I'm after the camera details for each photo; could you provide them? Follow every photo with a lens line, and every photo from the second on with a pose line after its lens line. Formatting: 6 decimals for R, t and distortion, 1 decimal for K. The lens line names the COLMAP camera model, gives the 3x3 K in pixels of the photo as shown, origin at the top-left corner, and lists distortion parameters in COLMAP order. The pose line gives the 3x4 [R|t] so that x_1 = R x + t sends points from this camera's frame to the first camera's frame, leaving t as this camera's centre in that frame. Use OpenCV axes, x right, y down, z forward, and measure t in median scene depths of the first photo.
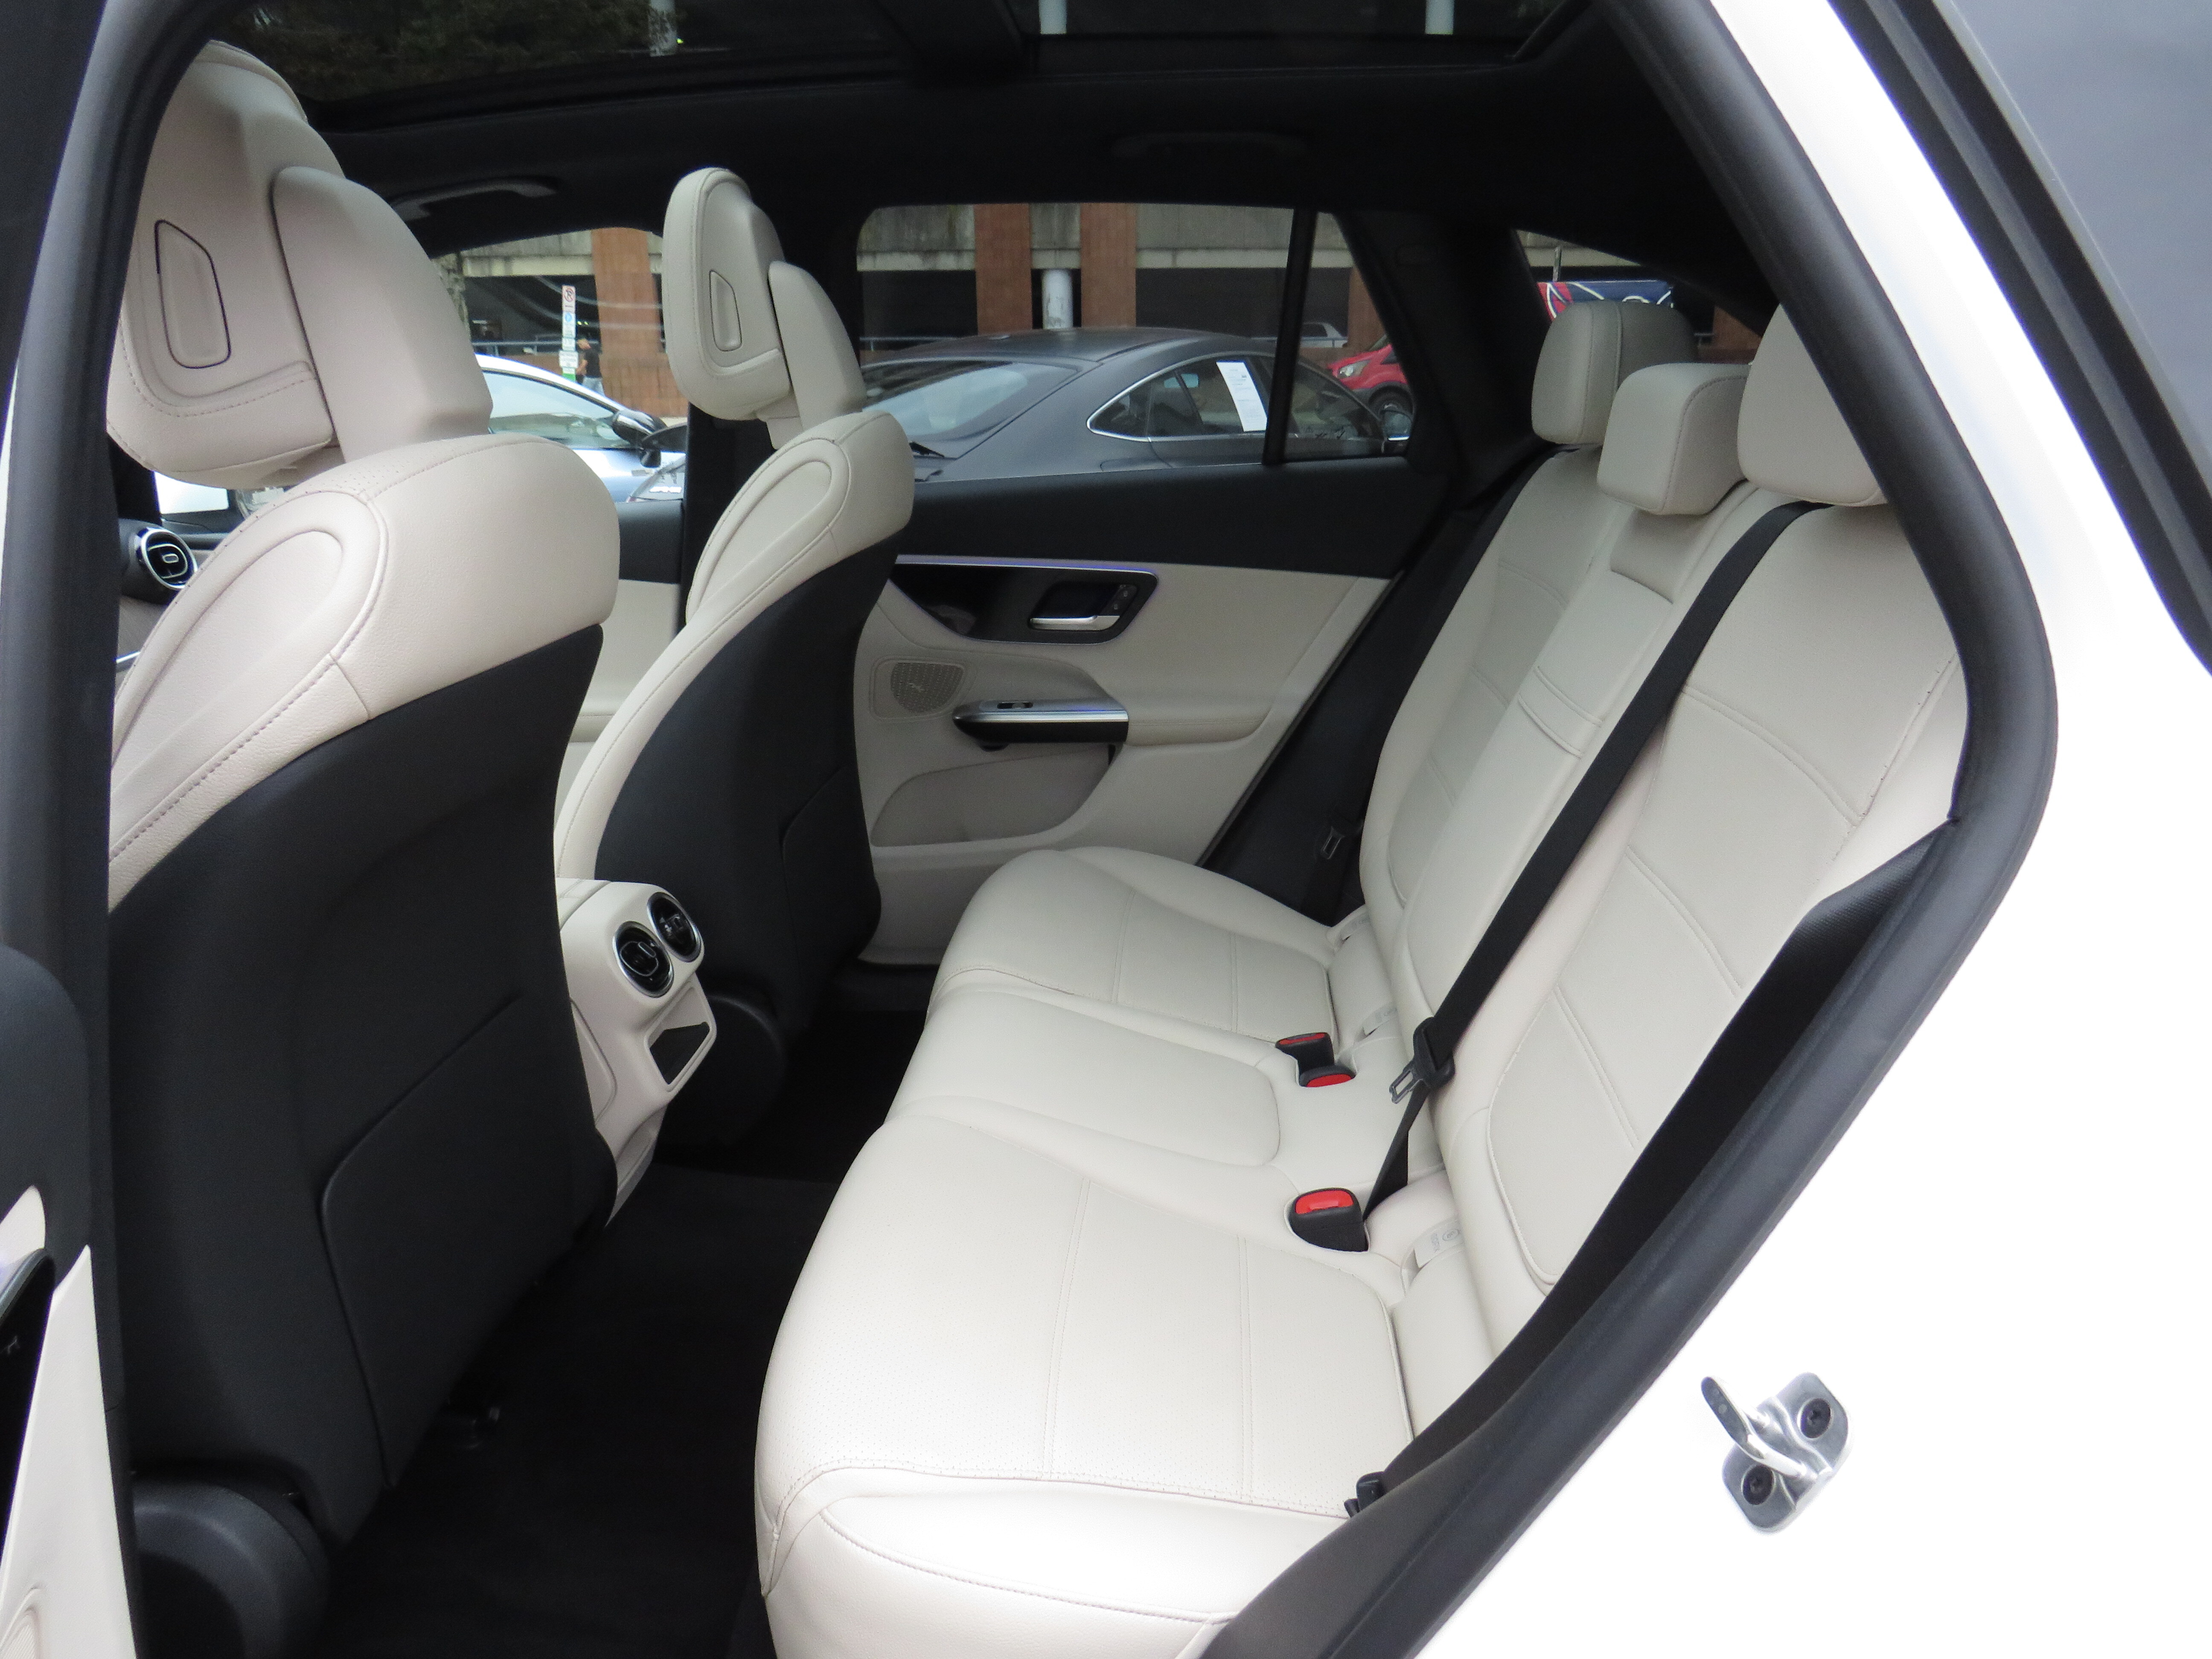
lens RADIAL K [[1578.4, 0, 1097.3], [0, 1578.4, 833.4], [0, 0, 1]] dist [-0.037336, 0.027691]
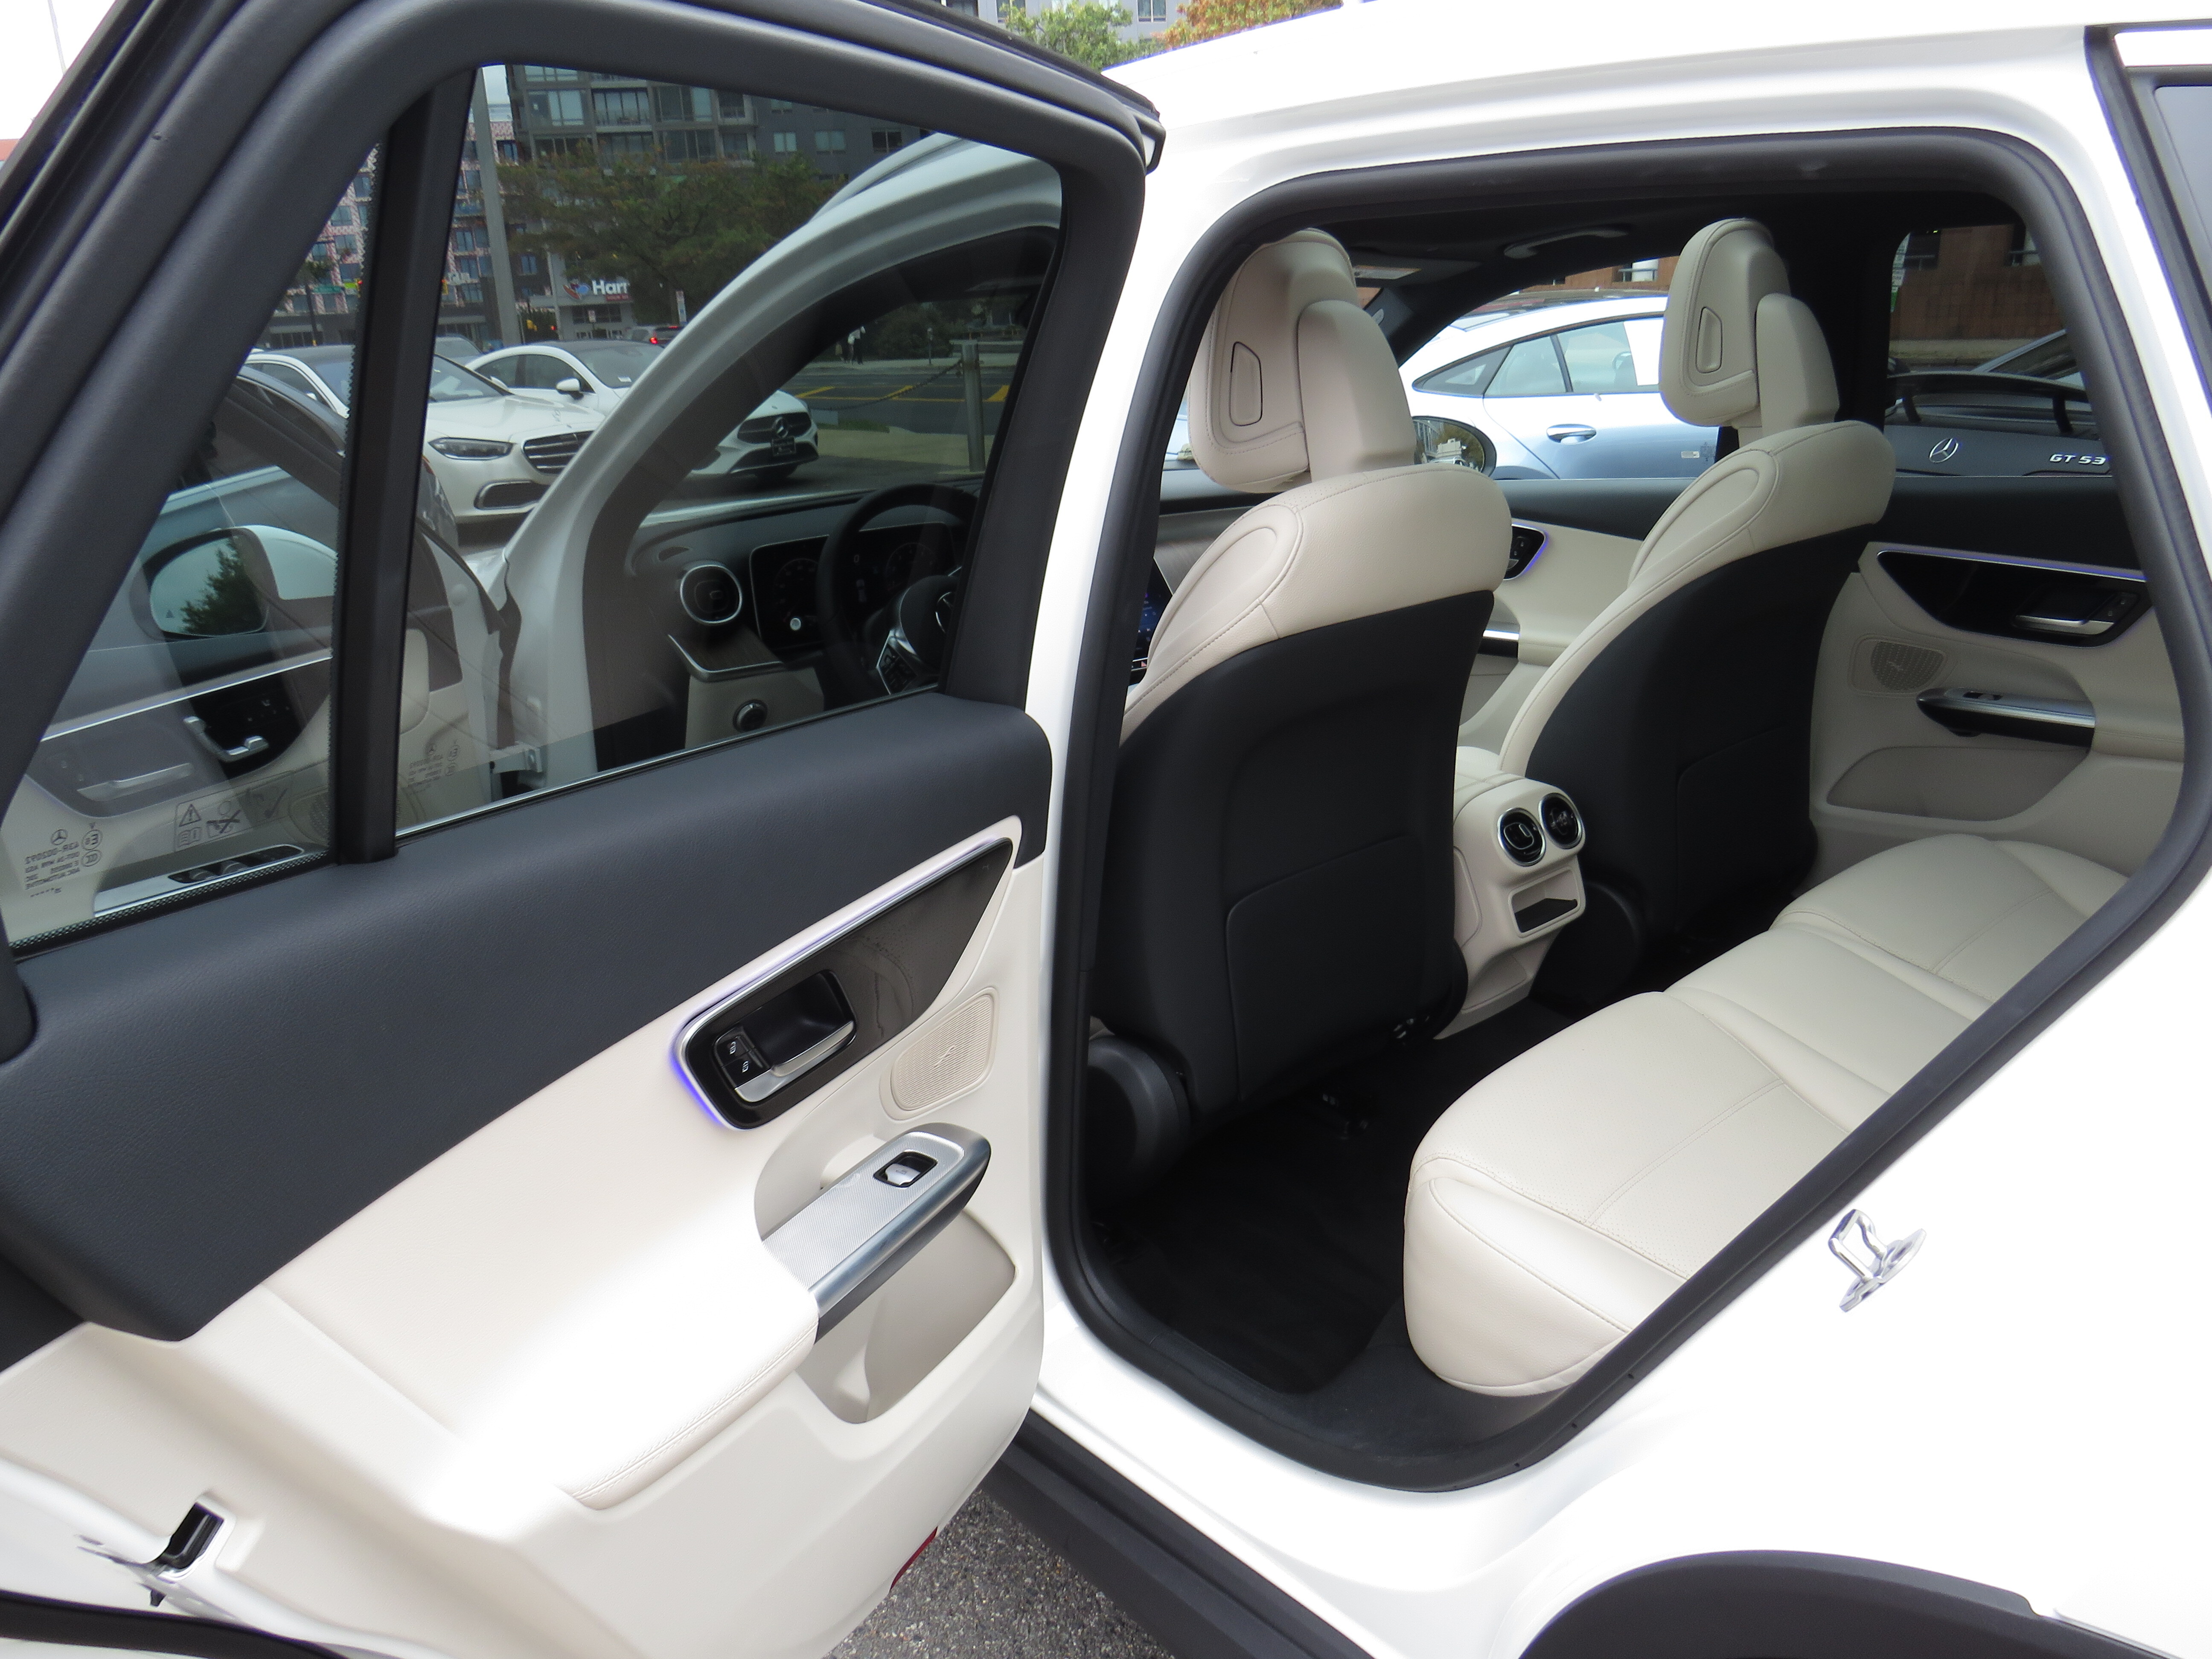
lens RADIAL K [[1578.4, 0, 1081.3], [0, 1578.4, 832.6], [0, 0, 1]] dist [-0.037336, 0.027691]
pose [[0.710725, 0.204554, -0.673074, 0.321561], [-0.170358, 0.978358, 0.117446, -0.016305], [0.682531, 0.031192, 0.730190, -0.221053]]
